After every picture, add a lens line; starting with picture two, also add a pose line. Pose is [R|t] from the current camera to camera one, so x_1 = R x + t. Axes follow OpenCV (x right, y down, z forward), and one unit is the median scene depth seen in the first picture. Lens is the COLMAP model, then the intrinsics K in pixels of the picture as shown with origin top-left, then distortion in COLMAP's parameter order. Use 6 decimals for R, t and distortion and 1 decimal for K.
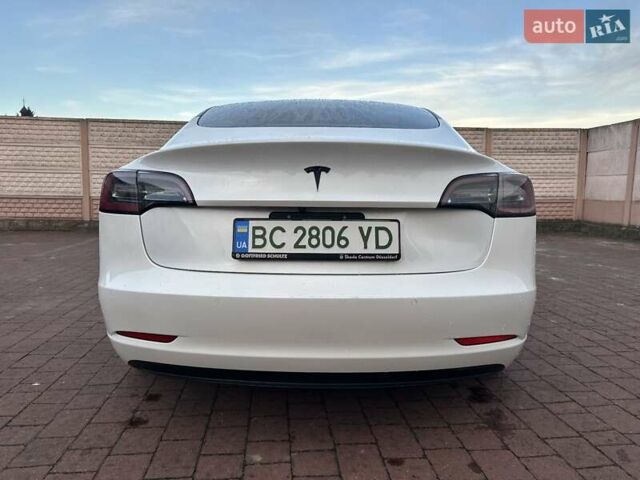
lens RADIAL K [[450.9, 0, 316.7], [0, 450.9, 238.3], [0, 0, 1]] dist [0.039598, -0.051917]
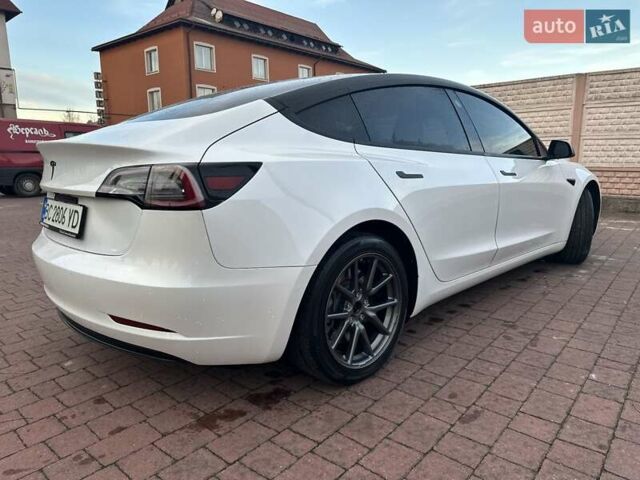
lens RADIAL K [[445.9, 0, 320.0], [0, 445.9, 240.0], [0, 0, 1]] dist [0.061381, -0.075316]
pose [[0.694730, 0.118442, -0.709452, 0.244331], [-0.060566, 0.992479, 0.106383, -0.019074], [0.716716, -0.030939, 0.696678, 0.101798]]
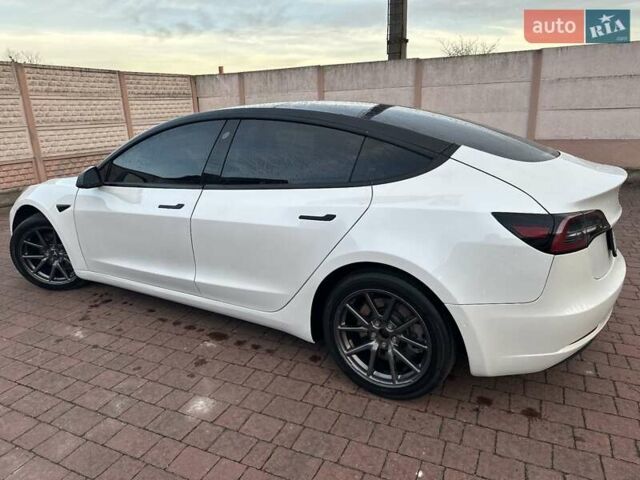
lens RADIAL K [[450.9, 0, 316.7], [0, 450.9, 238.3], [0, 0, 1]] dist [0.039598, -0.051917]
pose [[0.502865, -0.258555, 0.824789, -0.316593], [0.122728, 0.965903, 0.227966, -0.079969], [-0.855608, -0.013411, 0.517451, 0.174258]]
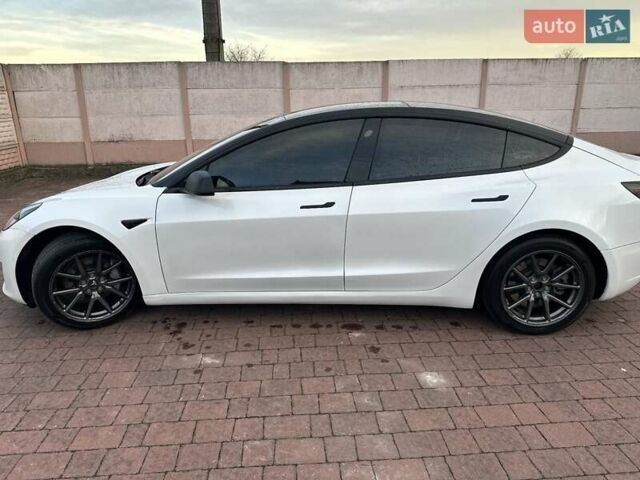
lens RADIAL K [[445.9, 0, 320.0], [0, 445.9, 240.0], [0, 0, 1]] dist [0.061381, -0.075316]
pose [[0.019354, -0.297572, 0.954503, -0.406016], [0.117589, 0.948734, 0.293389, -0.110436], [-0.992874, 0.106561, 0.053353, 0.410841]]
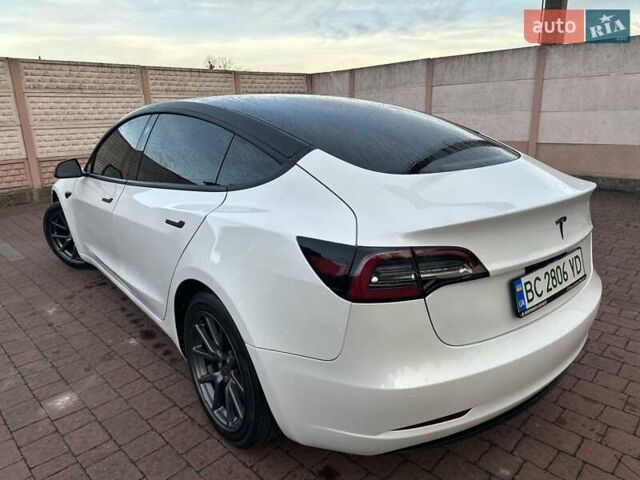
lens RADIAL K [[450.9, 0, 316.7], [0, 450.9, 238.3], [0, 0, 1]] dist [0.039598, -0.051917]
pose [[0.770998, -0.199002, 0.604947, -0.186356], [0.100287, 0.976010, 0.193252, -0.062541], [-0.628892, -0.088328, 0.772459, 0.081385]]
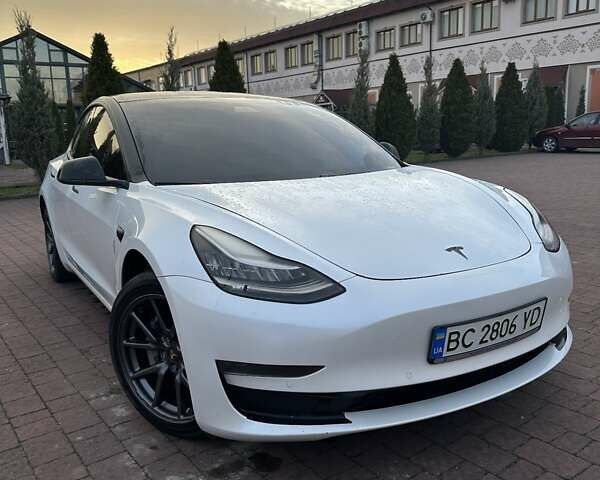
lens RADIAL K [[557.3, 0, 300.0], [0, 557.3, 240.0], [0, 0, 1]] dist [0.119611, -0.215041]
pose [[-0.859171, 0.119007, -0.497658, 0.169614], [-0.028105, 0.960135, 0.278121, -0.120407], [0.510917, 0.252940, -0.821575, 0.836916]]
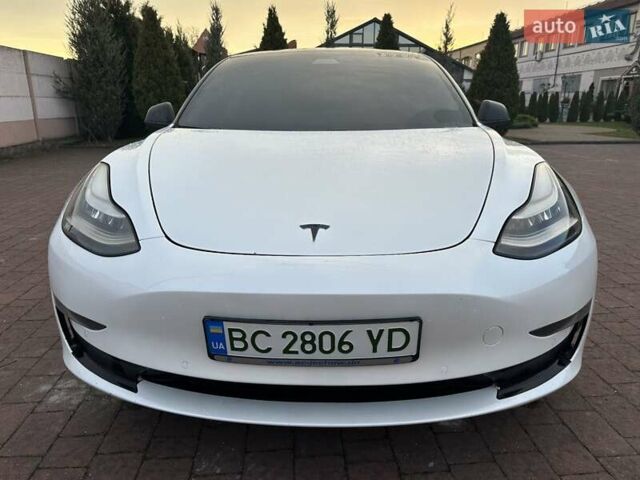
lens RADIAL K [[460.8, 0, 317.8], [0, 460.8, 234.4], [0, 0, 1]] dist [0.000563, -0.003374]
pose [[-0.999652, -0.009387, 0.024638, -0.001123], [0.000425, 0.928611, 0.371054, -0.106345], [-0.026363, 0.370935, -0.928284, 0.816662]]
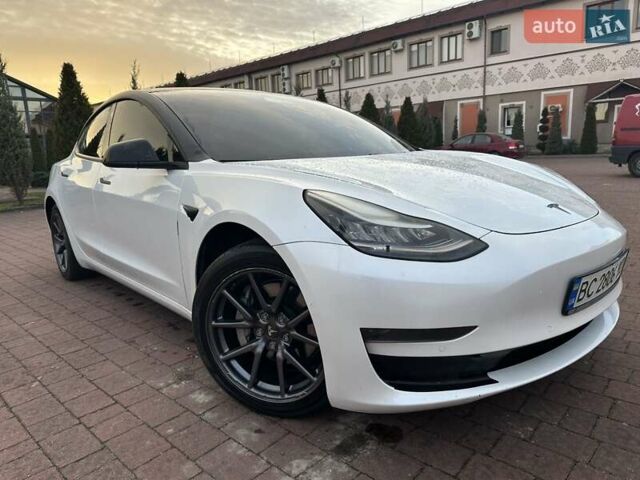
lens RADIAL K [[450.9, 0, 316.7], [0, 450.9, 238.3], [0, 0, 1]] dist [0.039598, -0.051917]
pose [[-0.751117, 0.151811, -0.642477, 0.201762], [-0.029502, 0.964509, 0.262395, -0.089476], [0.659510, 0.216044, -0.719980, 0.758186]]
